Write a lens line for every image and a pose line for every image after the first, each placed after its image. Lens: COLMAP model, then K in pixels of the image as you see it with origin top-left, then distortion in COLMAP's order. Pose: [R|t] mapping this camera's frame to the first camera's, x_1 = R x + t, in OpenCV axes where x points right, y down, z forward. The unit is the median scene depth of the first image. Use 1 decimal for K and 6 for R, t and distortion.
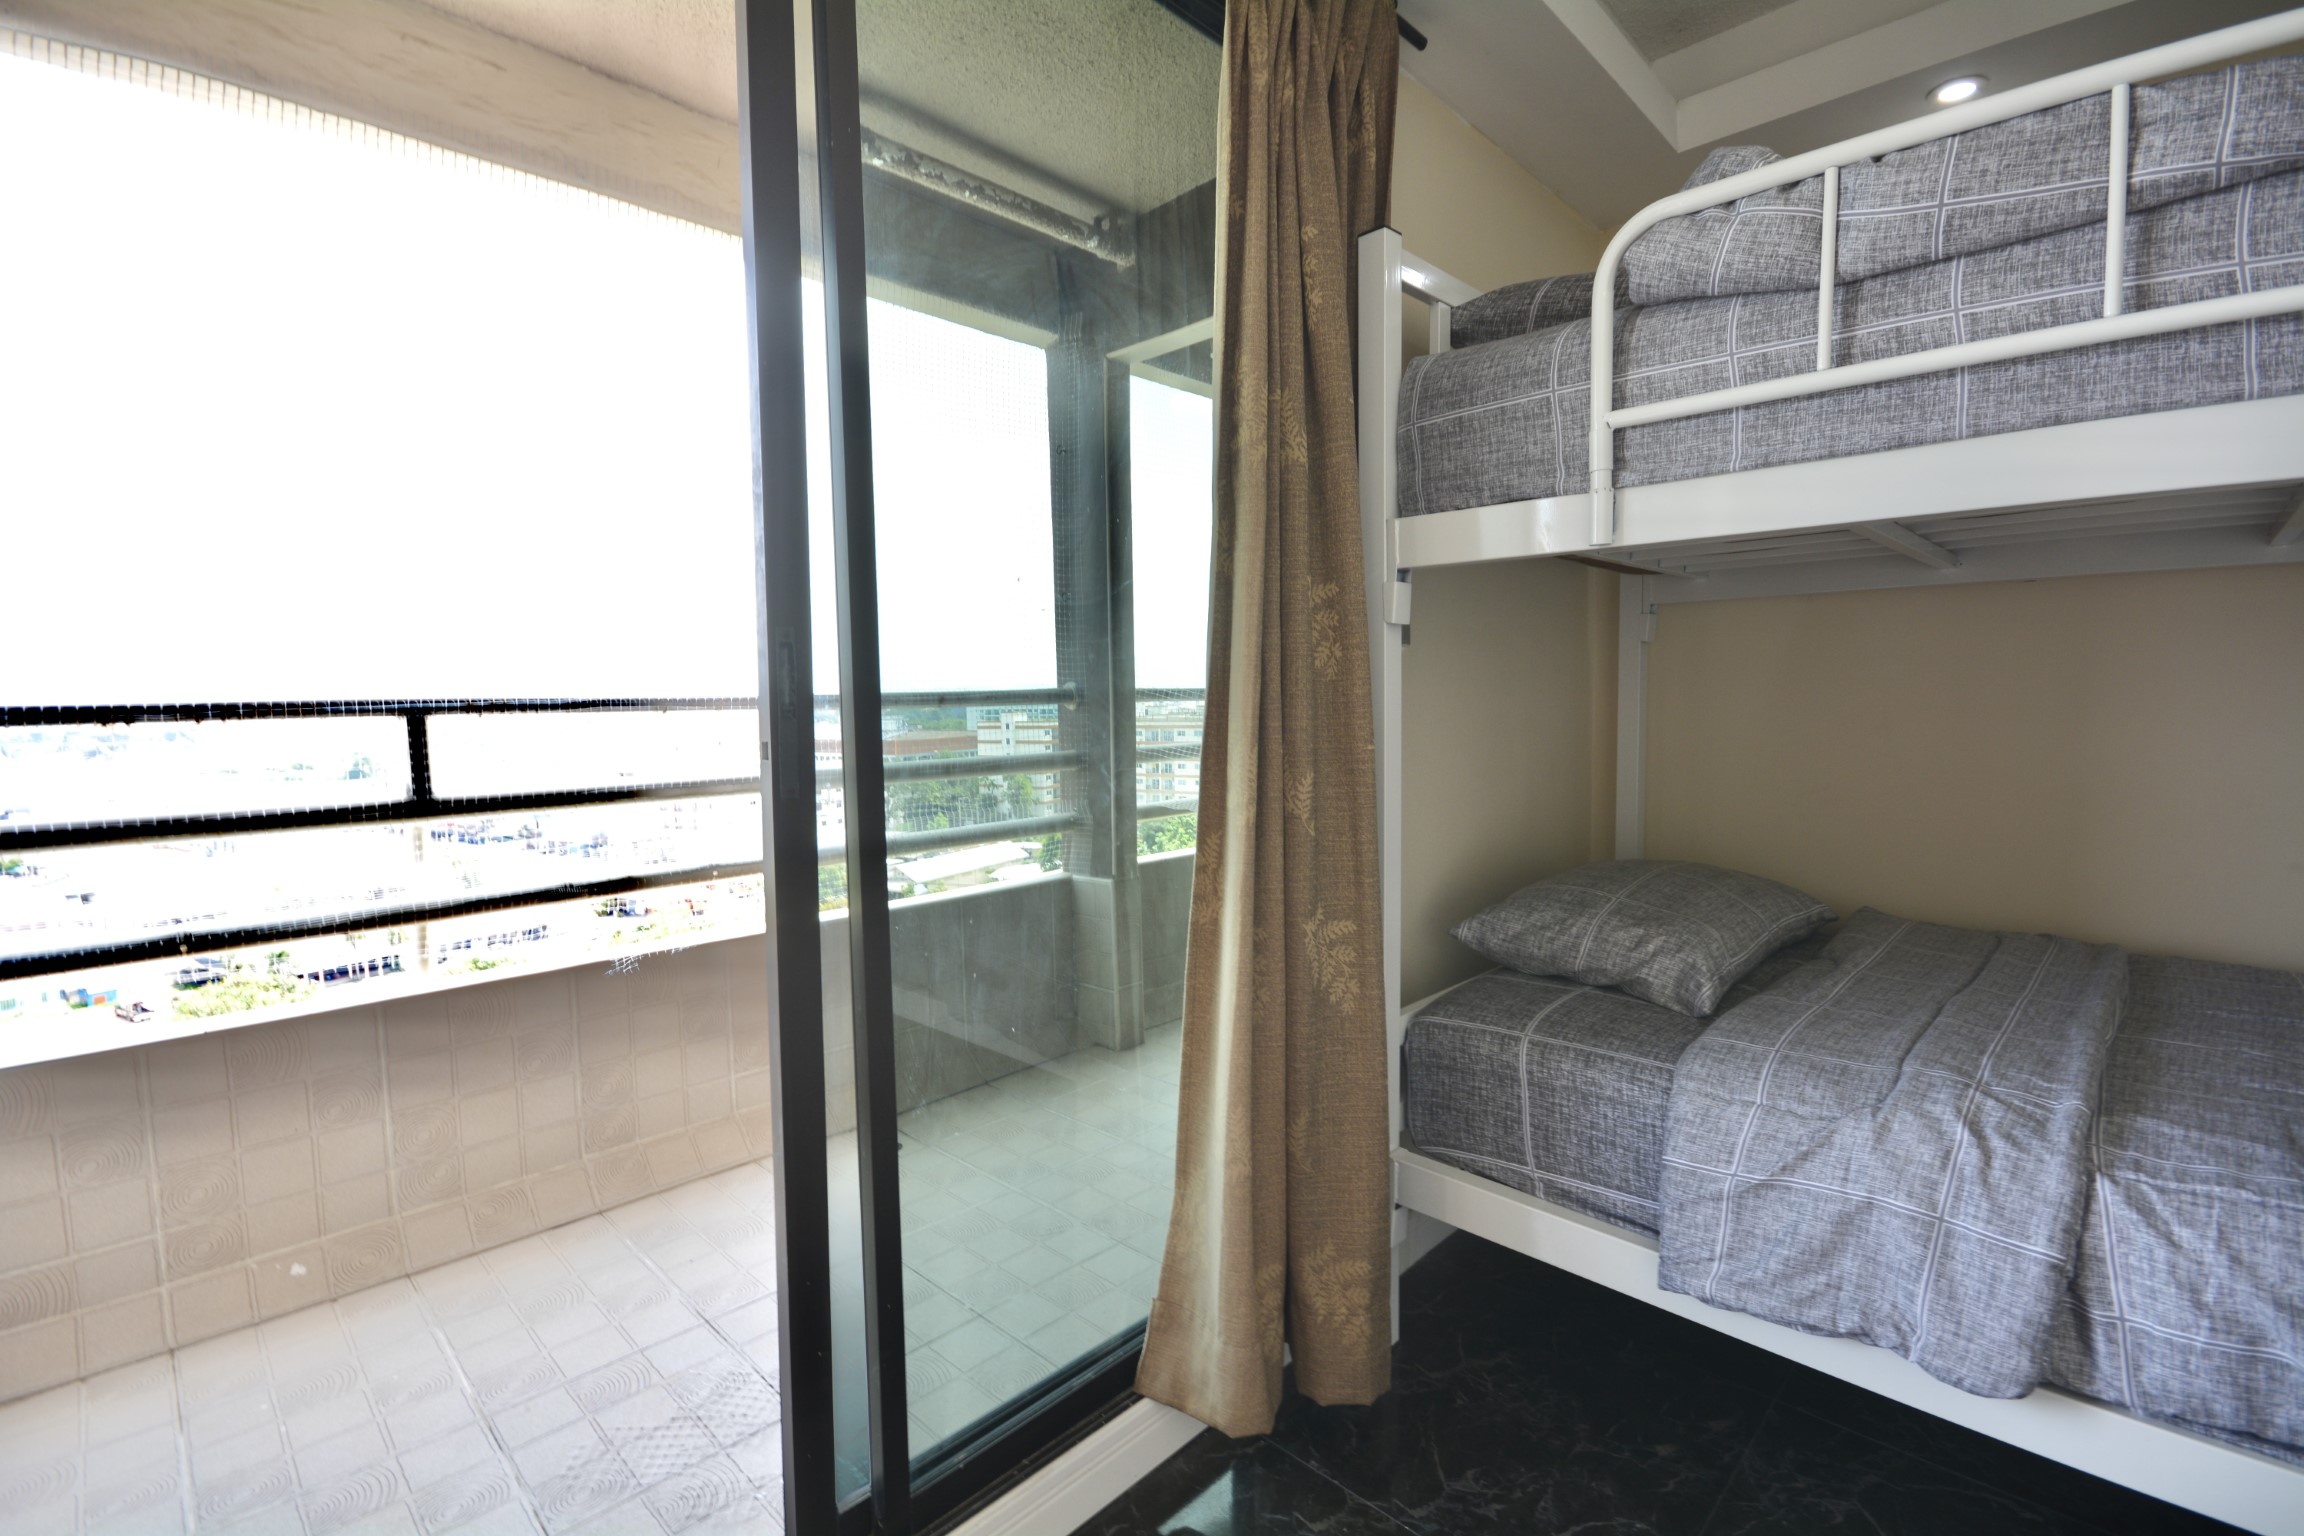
lens RADIAL K [[1012.8, 0, 1156.1], [0, 1012.8, 776.7], [0, 0, 1]] dist [0.010862, -0.013869]
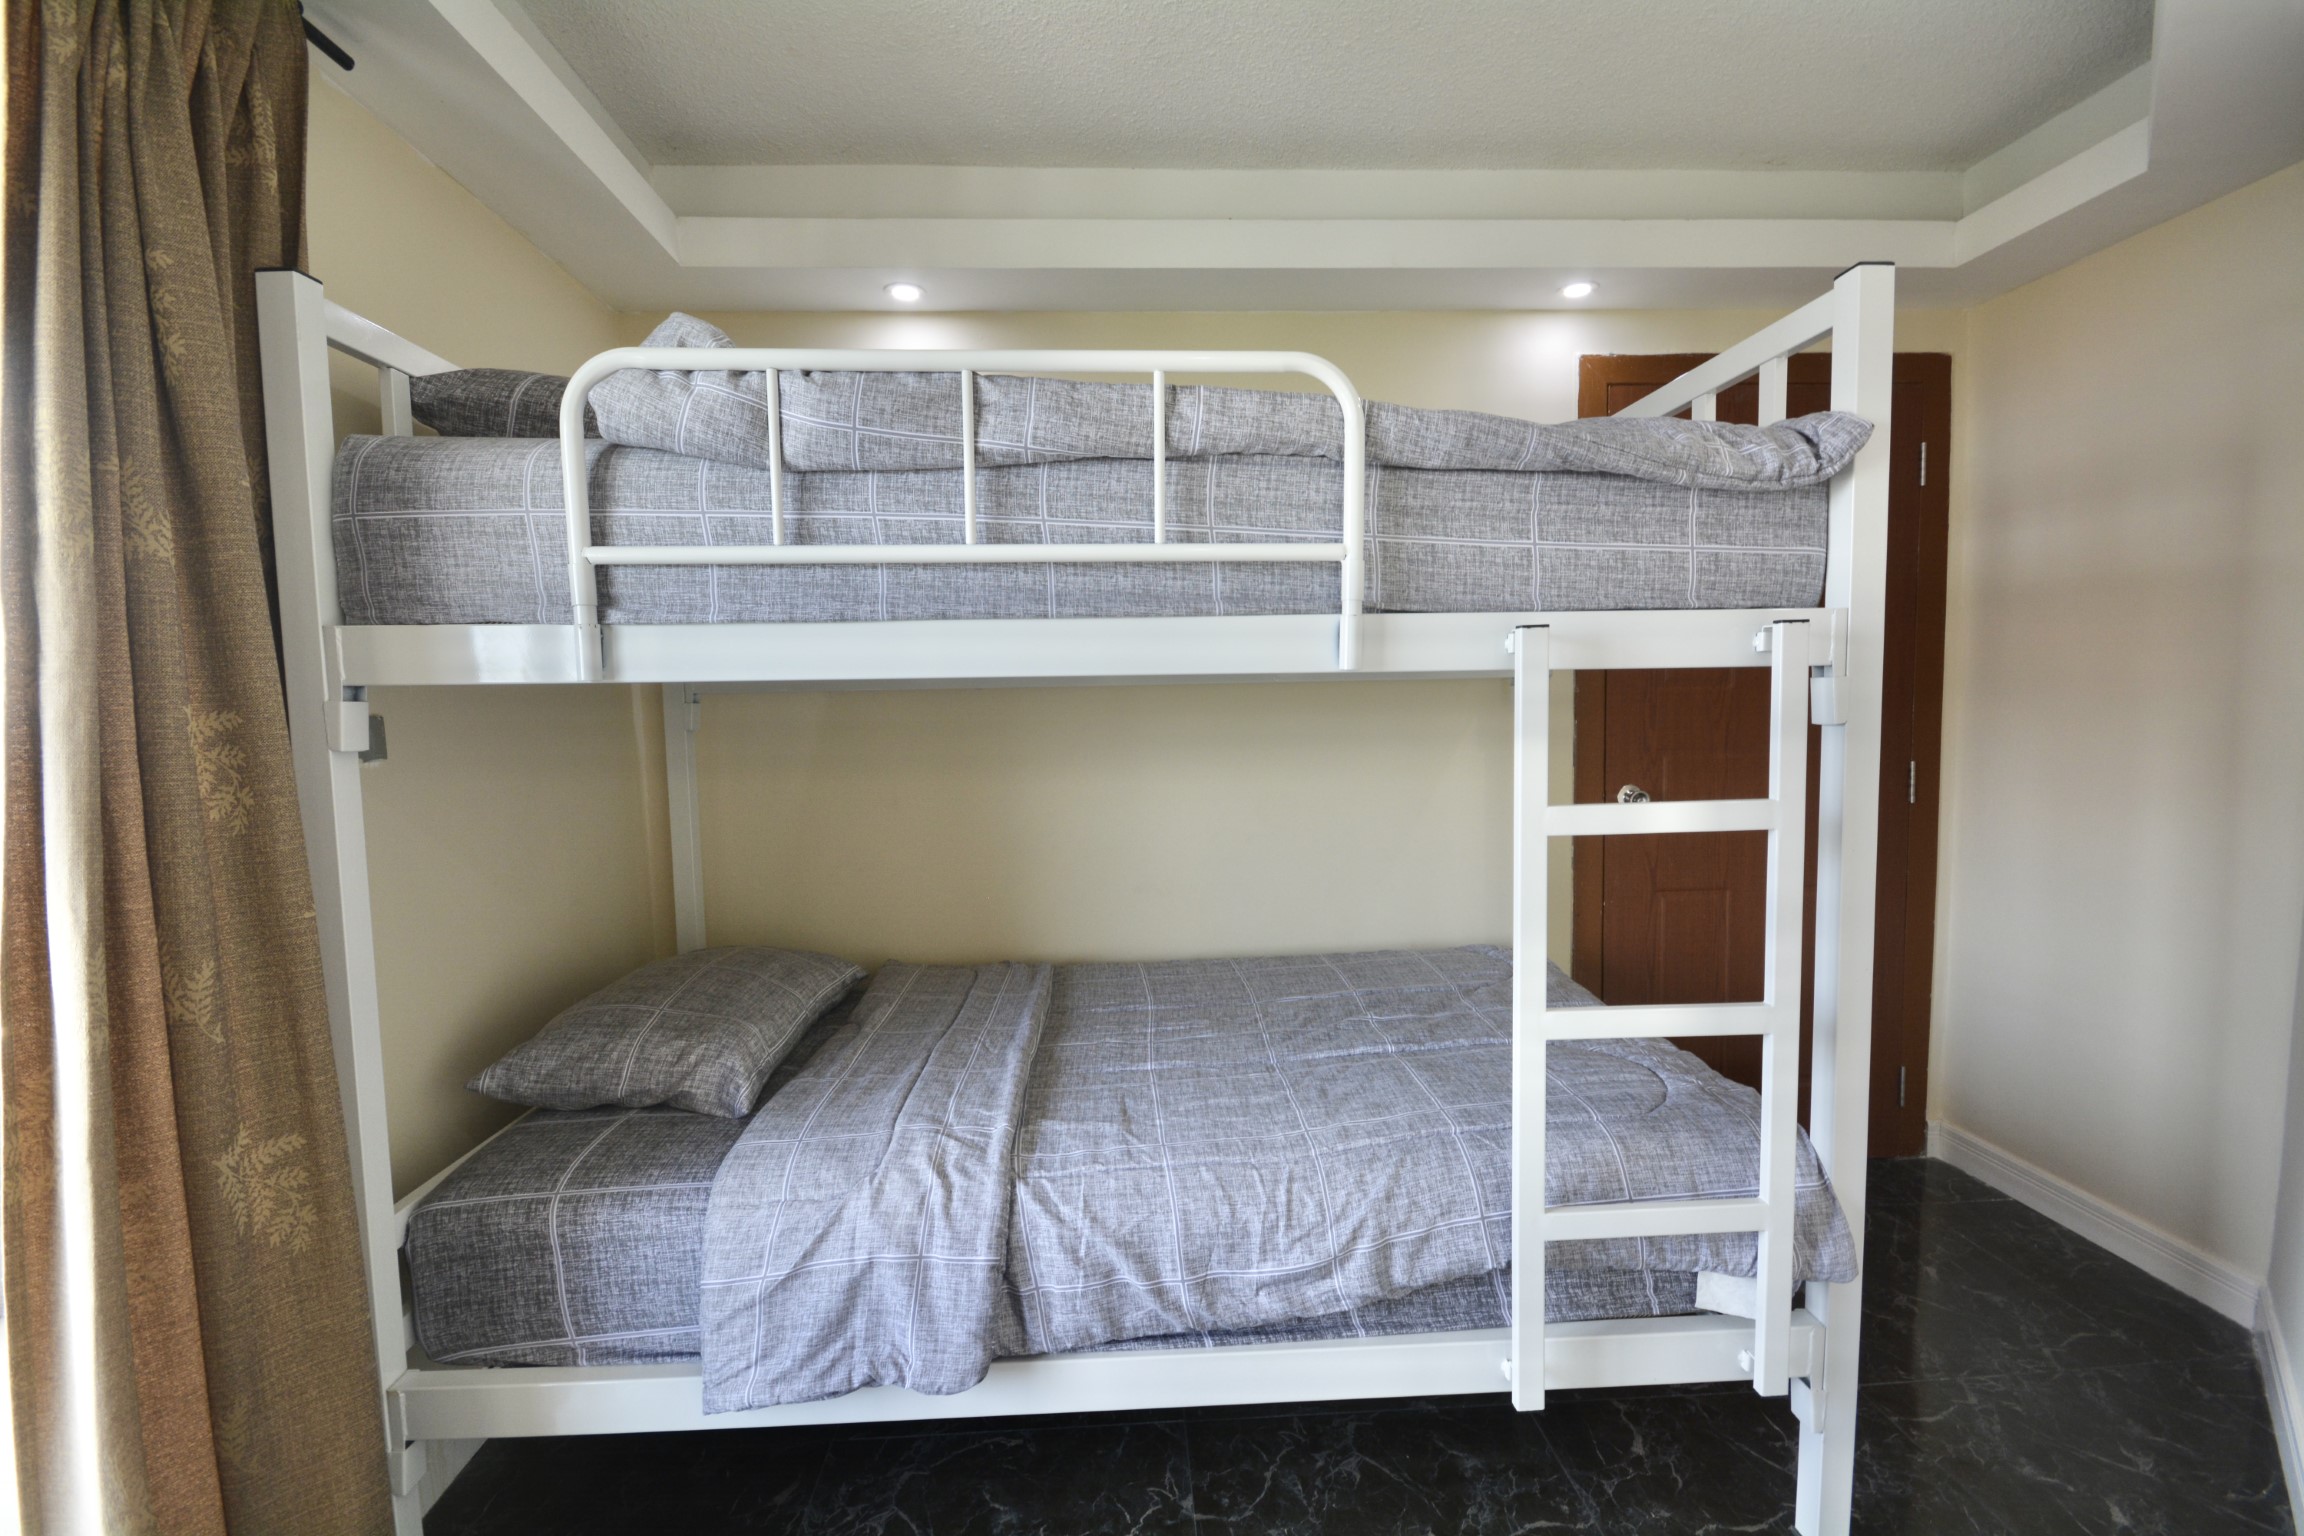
lens RADIAL K [[1012.8, 0, 1162.5], [0, 1012.8, 770.9], [0, 0, 1]] dist [0.010862, -0.013869]
pose [[0.675128, -0.049148, 0.736061, 0.089158], [0.069634, 0.997569, 0.002739, -0.106105], [-0.734406, 0.049406, 0.676909, -0.052415]]
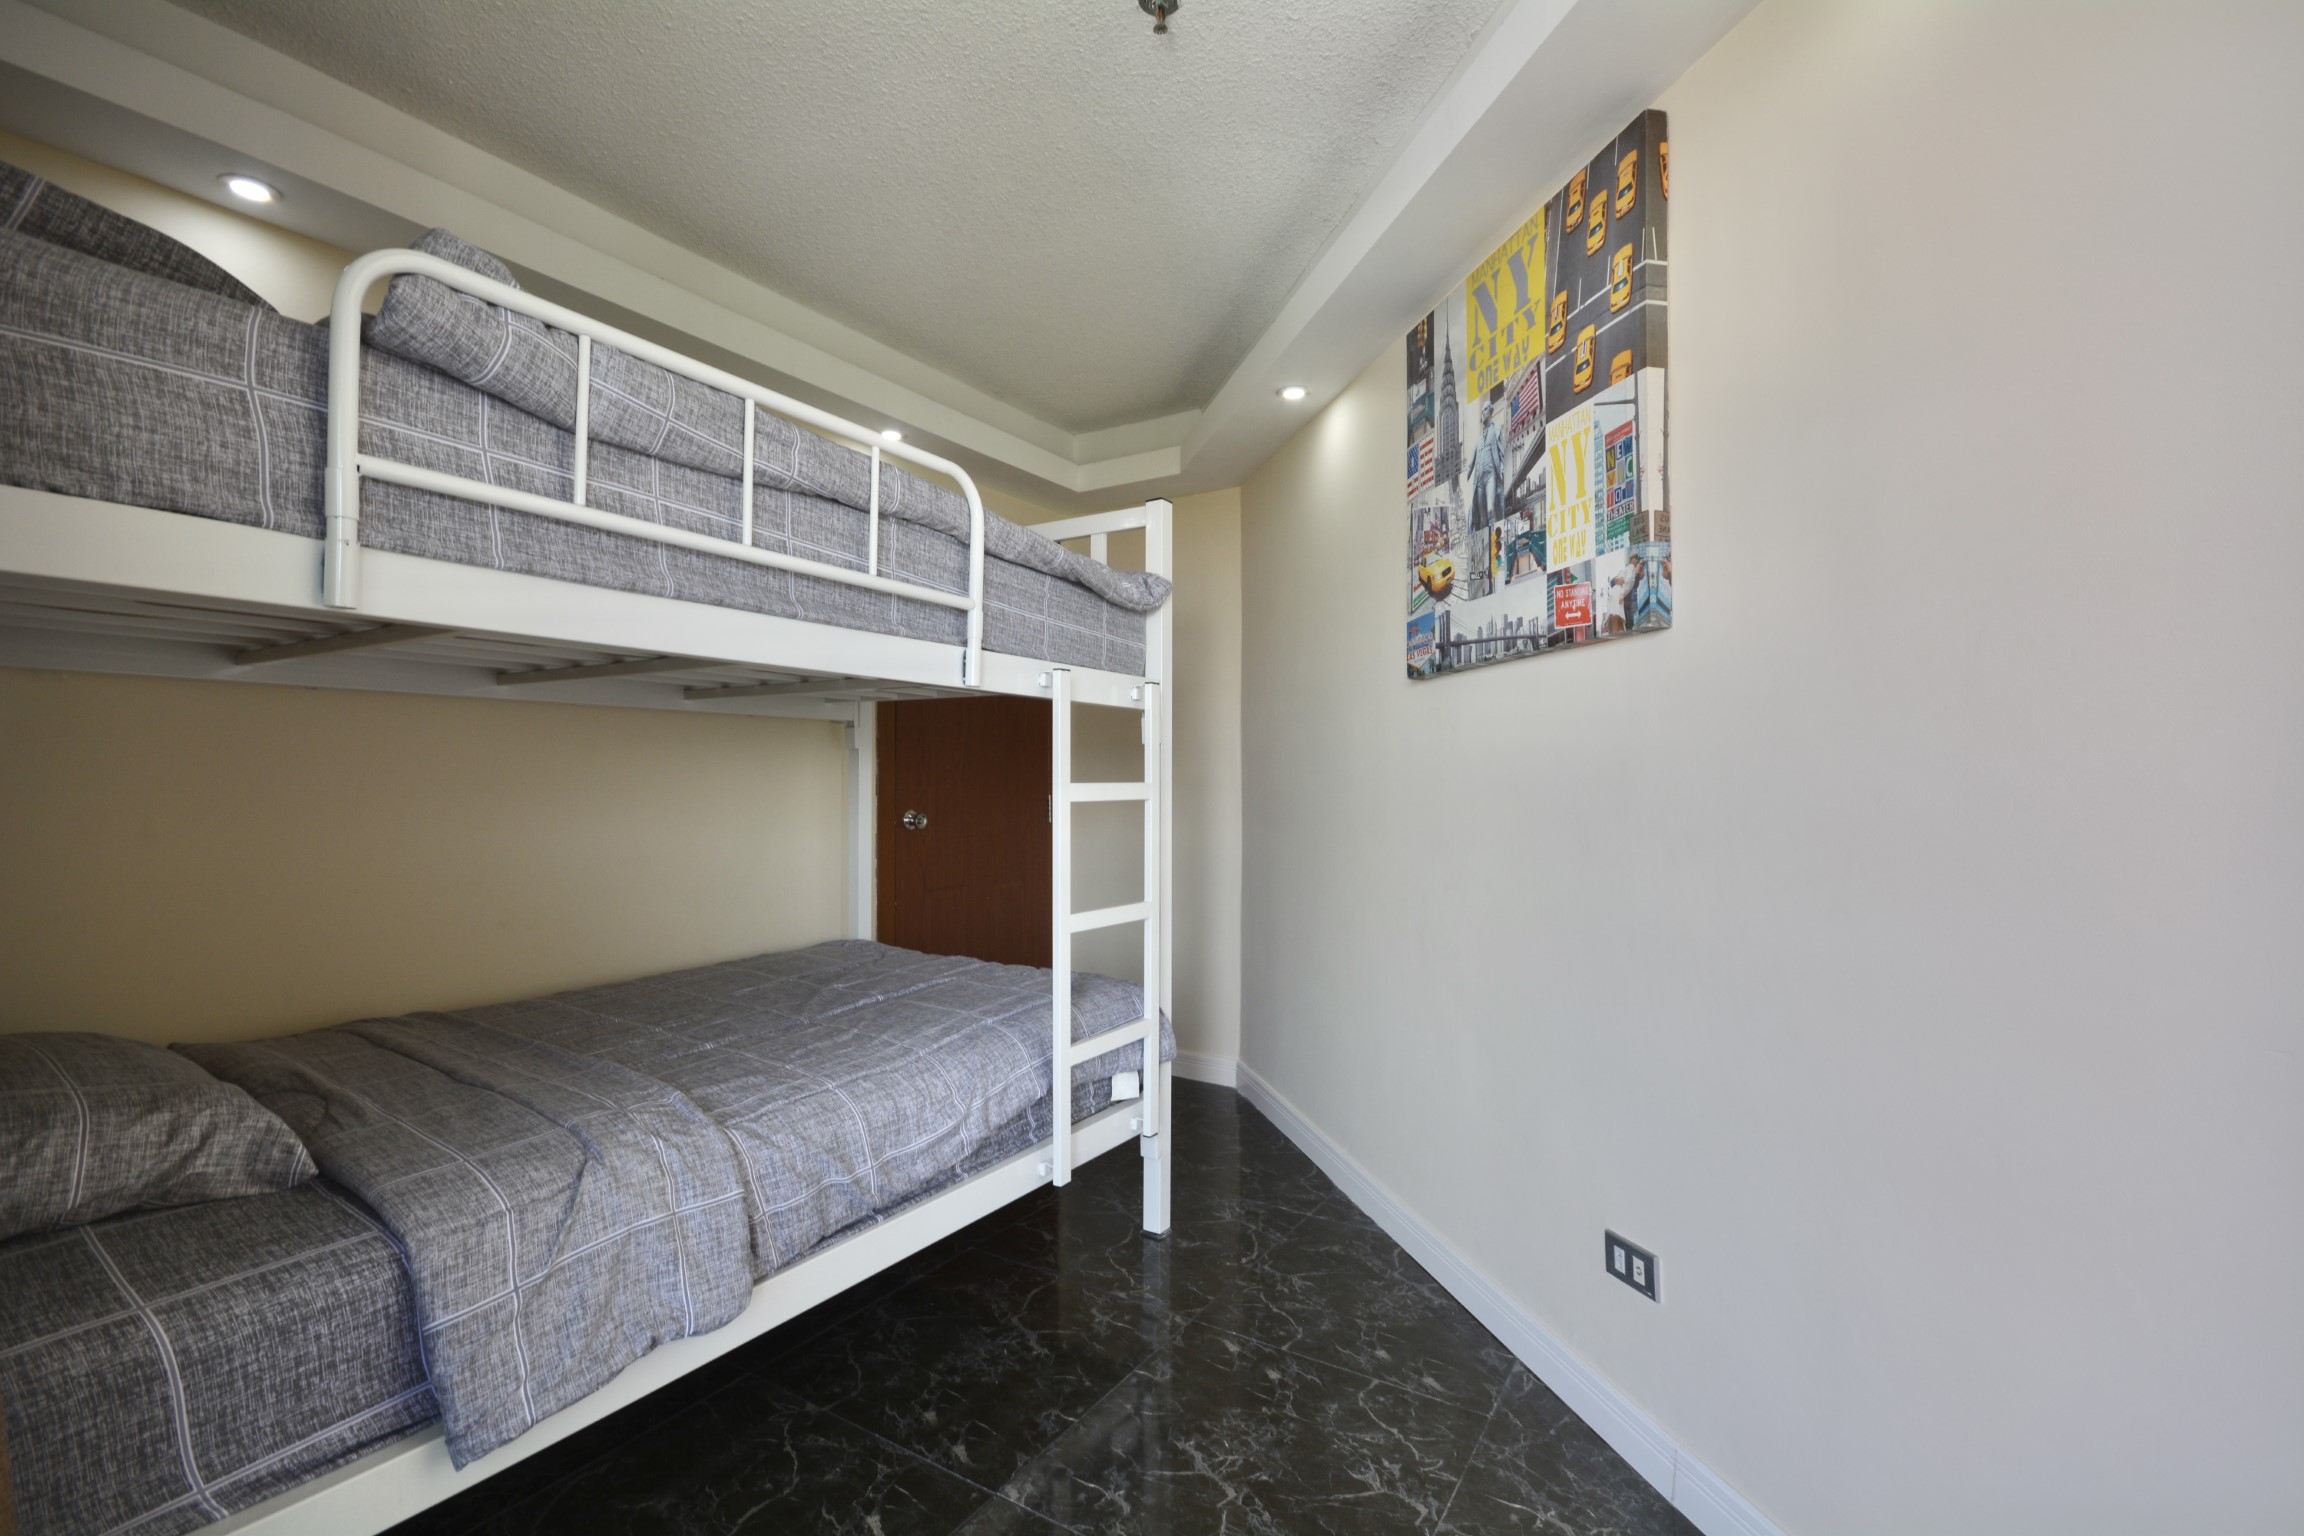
lens RADIAL K [[1012.8, 0, 1172.5], [0, 1012.8, 768.8], [0, 0, 1]] dist [0.010862, -0.013869]
pose [[-0.231128, 0.028905, 0.972494, -0.497555], [0.082876, 0.996510, -0.009922, -0.036329], [-0.969387, 0.078303, -0.232717, 0.550349]]
